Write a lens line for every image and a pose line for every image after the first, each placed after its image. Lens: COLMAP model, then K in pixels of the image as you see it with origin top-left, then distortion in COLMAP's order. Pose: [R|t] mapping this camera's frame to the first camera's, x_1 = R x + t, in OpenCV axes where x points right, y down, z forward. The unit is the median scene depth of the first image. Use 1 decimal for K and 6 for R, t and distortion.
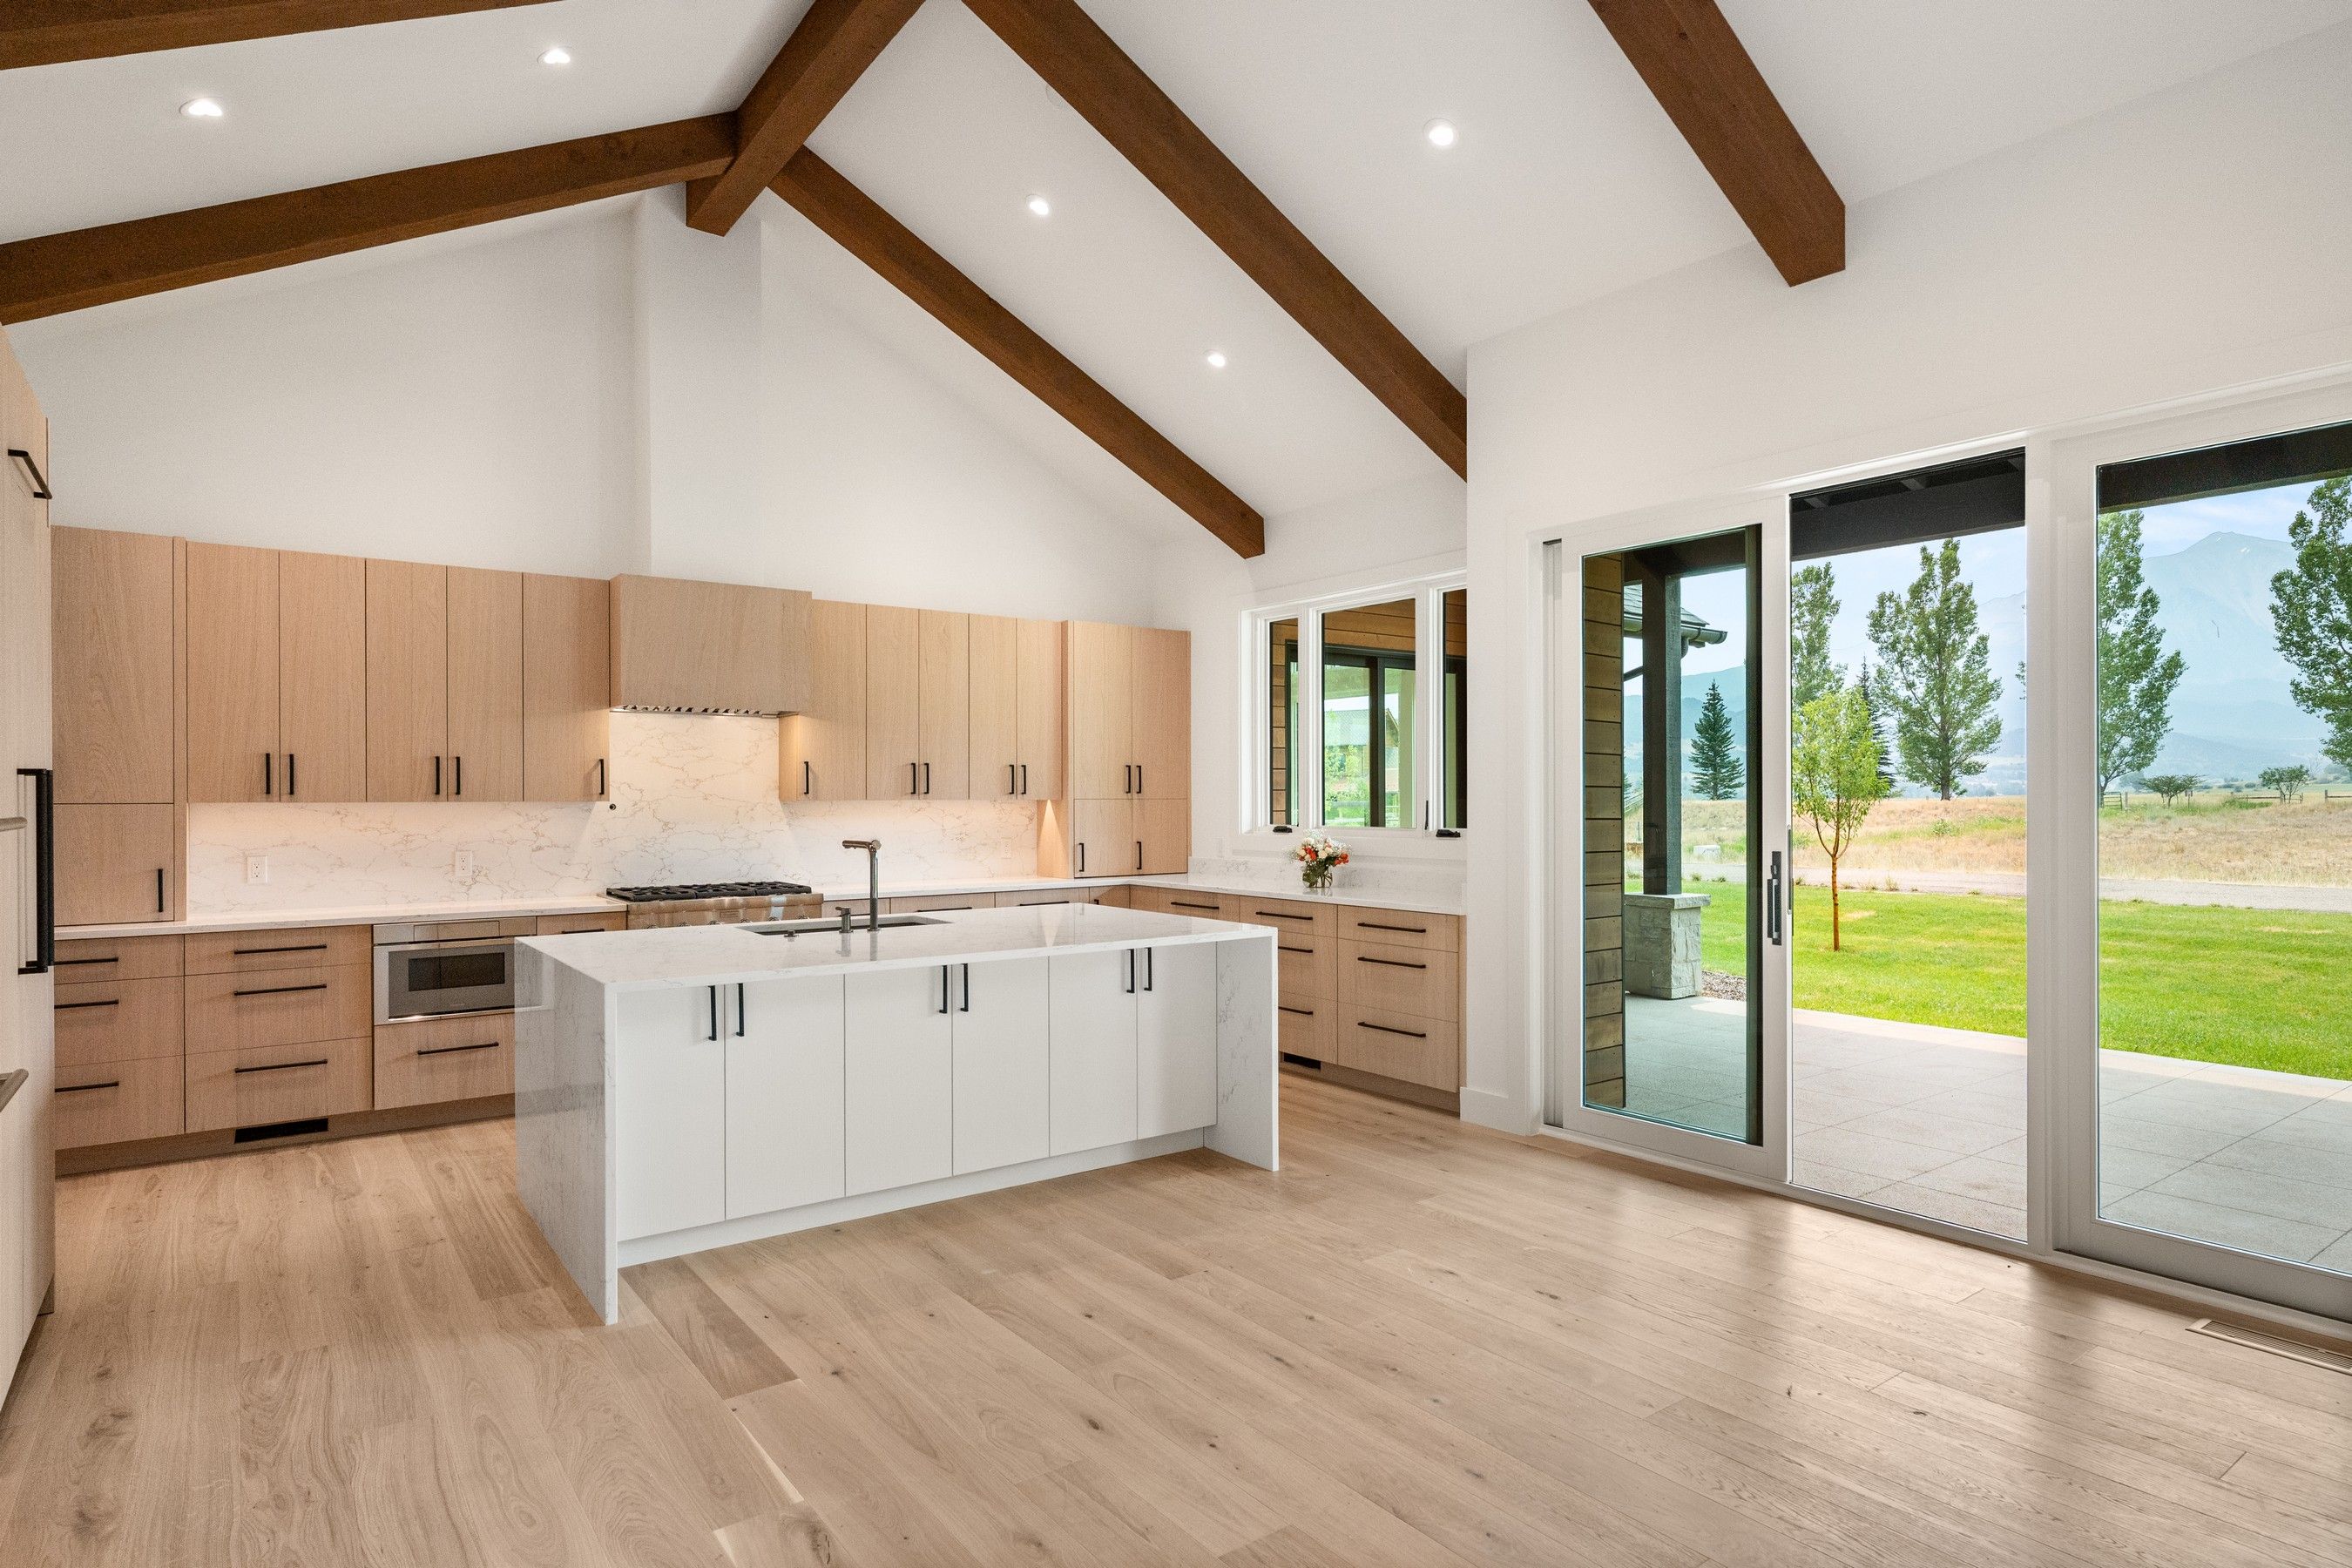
lens RADIAL K [[1269.6, 0, 1176.6], [0, 1269.6, 798.8], [0, 0, 1]] dist [-0.001325, 0.002634]
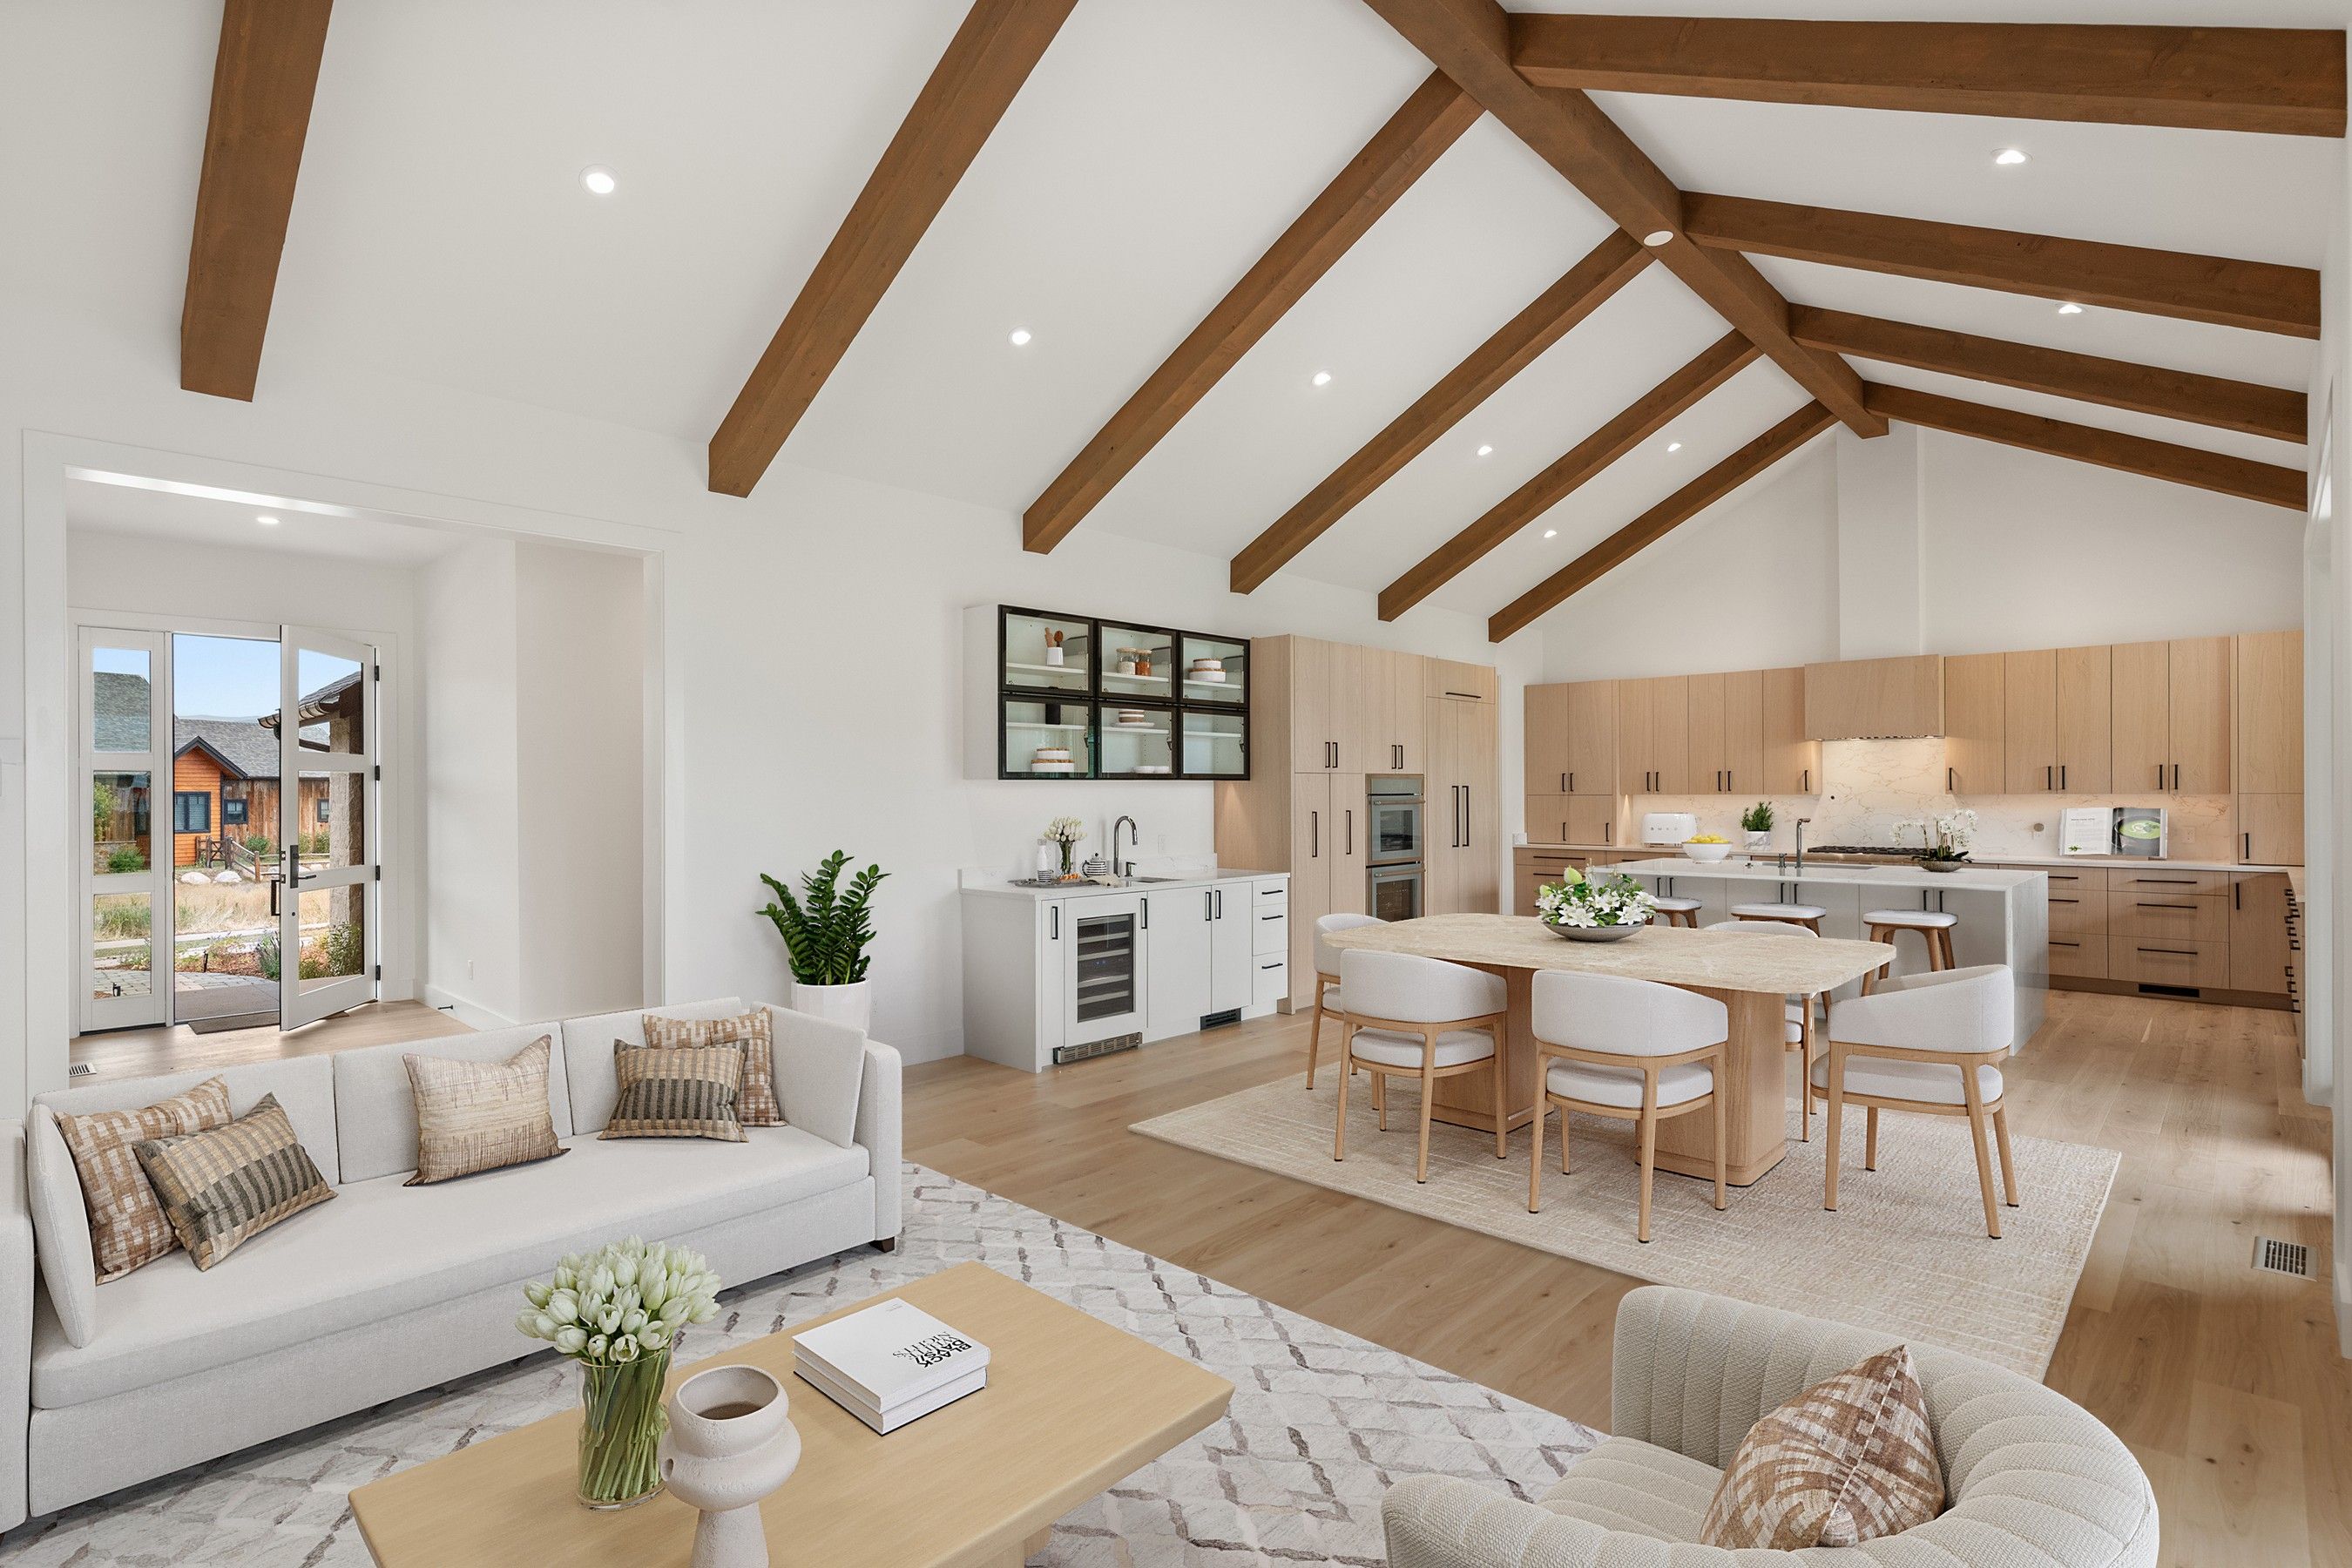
lens RADIAL K [[1132.8, 0, 1176.0], [0, 1132.8, 784.0], [0, 0, 1]] dist [-0.001340, -0.000188]
pose [[0.169951, -0.003101, -0.985448, 0.826240], [0.003961, 0.999989, -0.002464, -0.010428], [0.985445, -0.003485, 0.169962, -0.100381]]
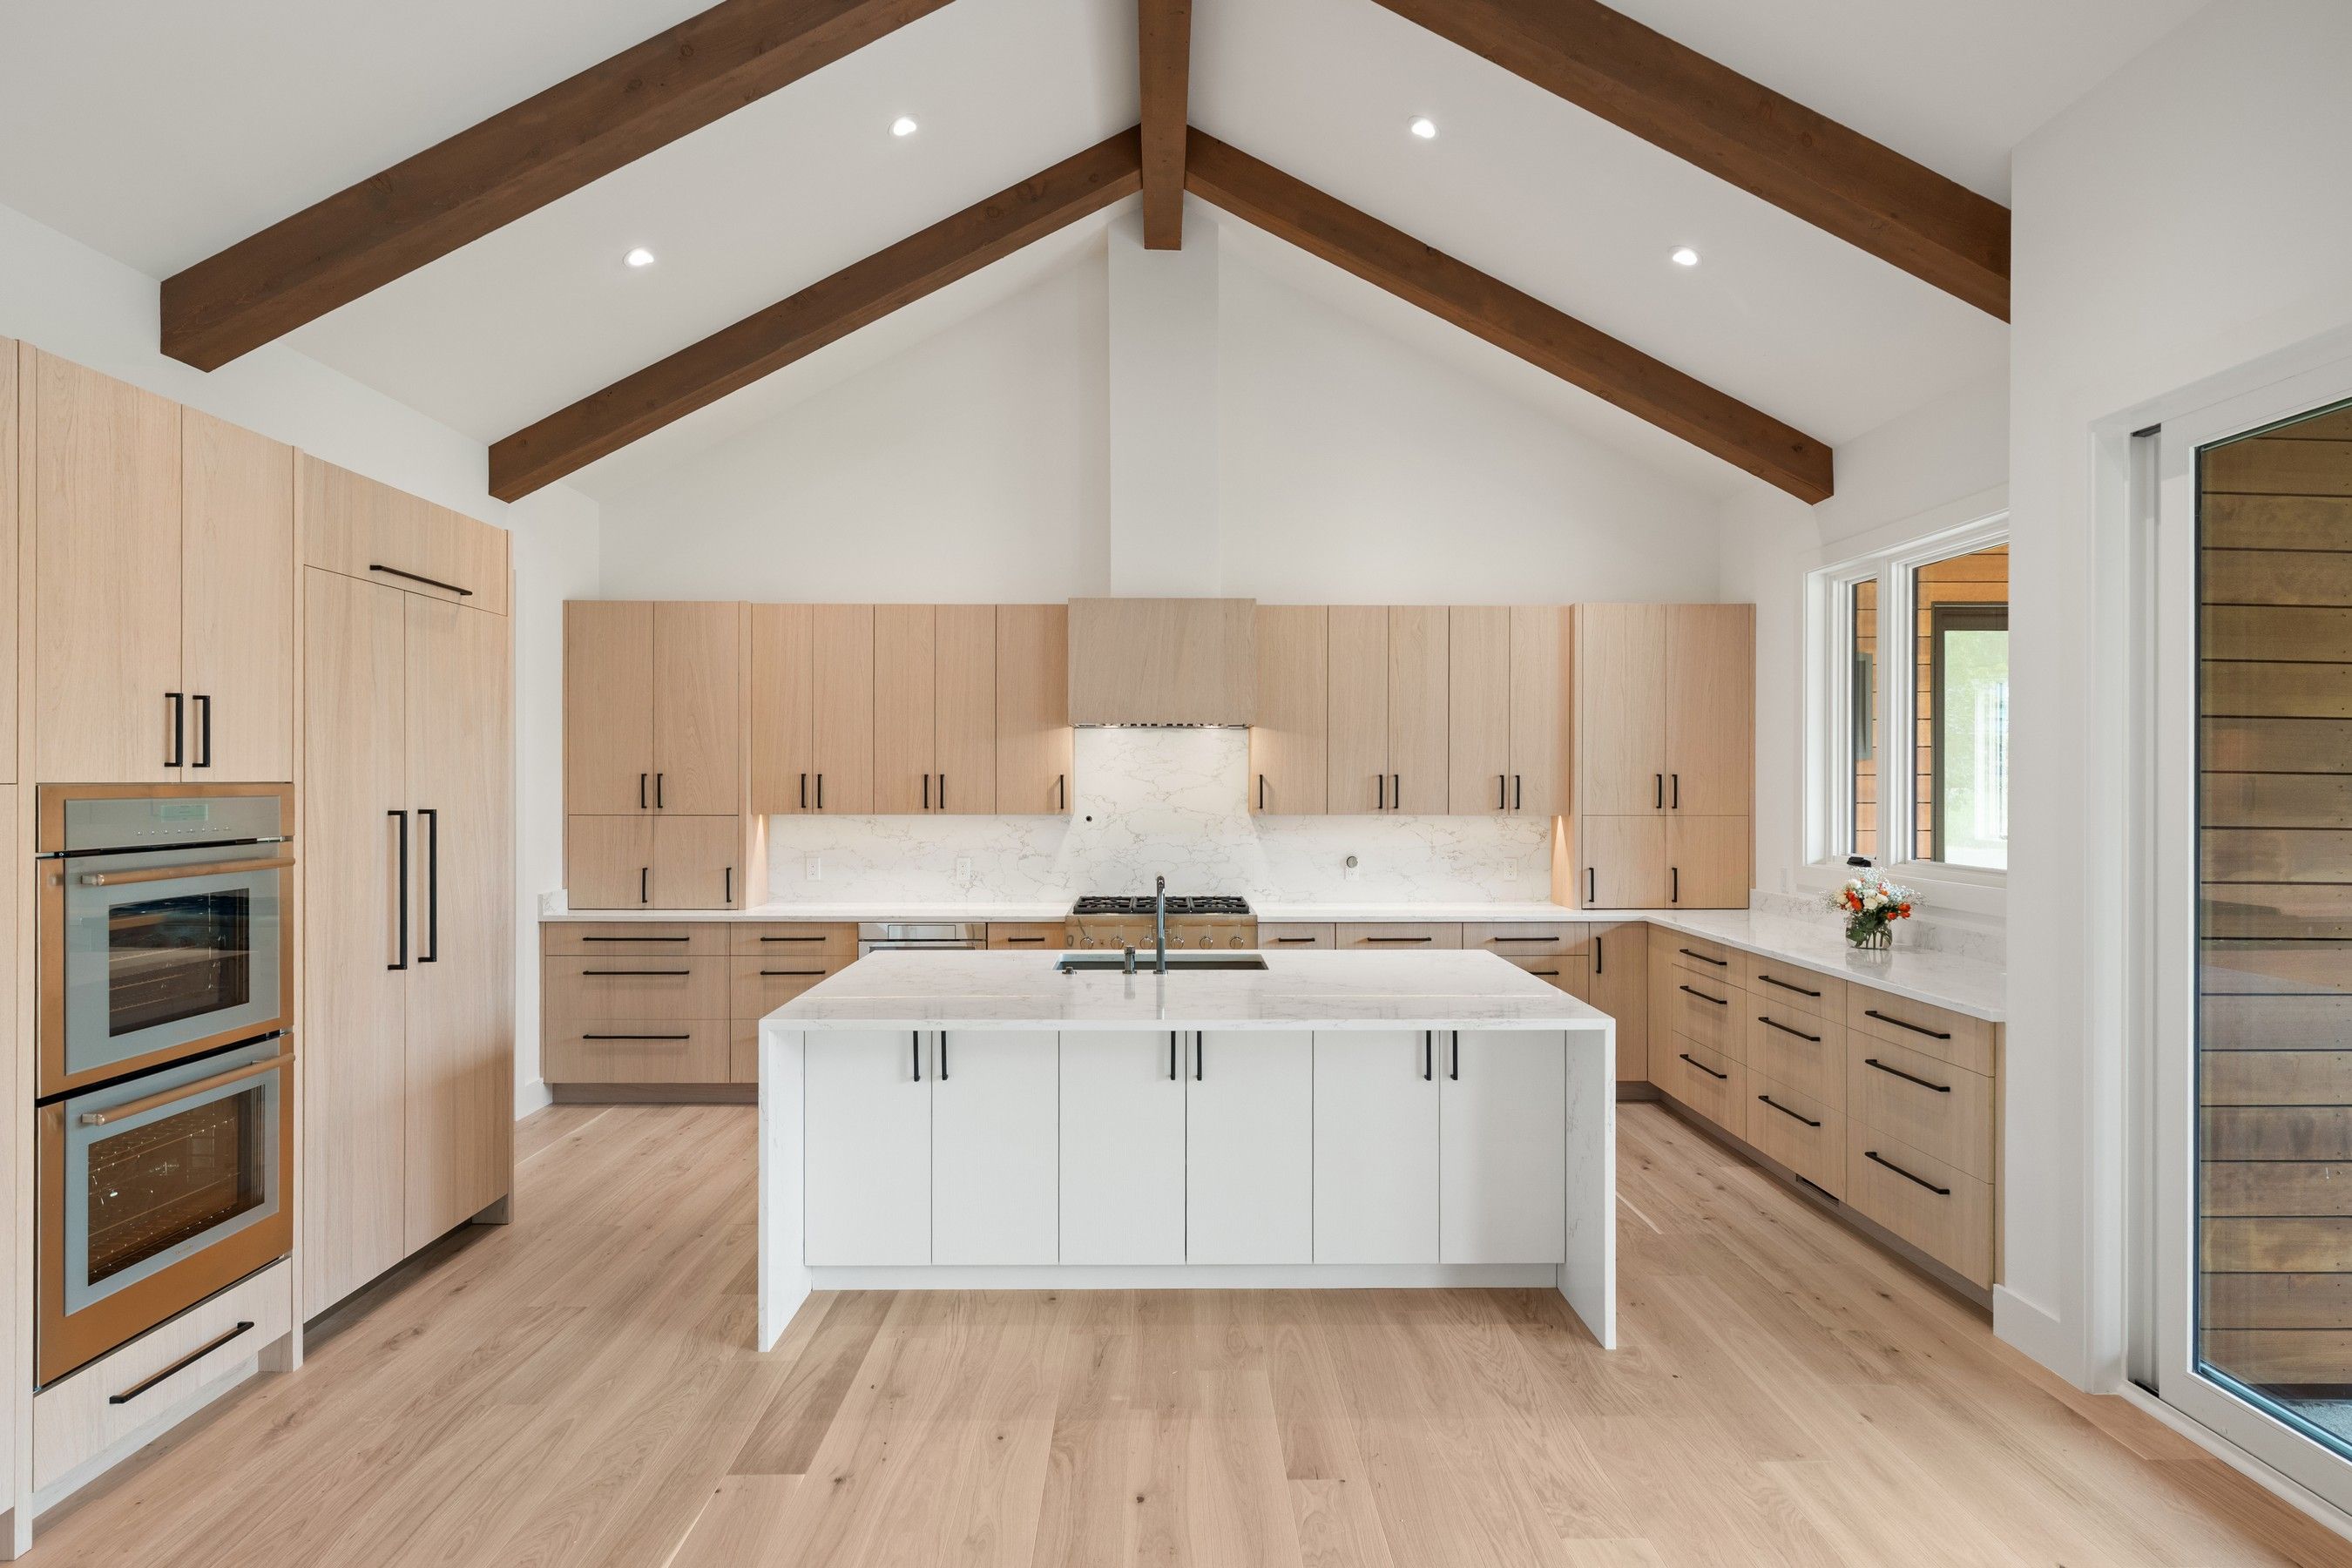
lens RADIAL K [[1259.6, 0, 1176.0], [0, 1259.6, 784.0], [0, 0, 1]] dist [-0.000356, 0.000341]
pose [[0.812903, 0.006337, -0.582365, 0.208130], [-0.004251, 0.999979, 0.004948, -0.026240], [0.582384, -0.001546, 0.812912, 0.182341]]
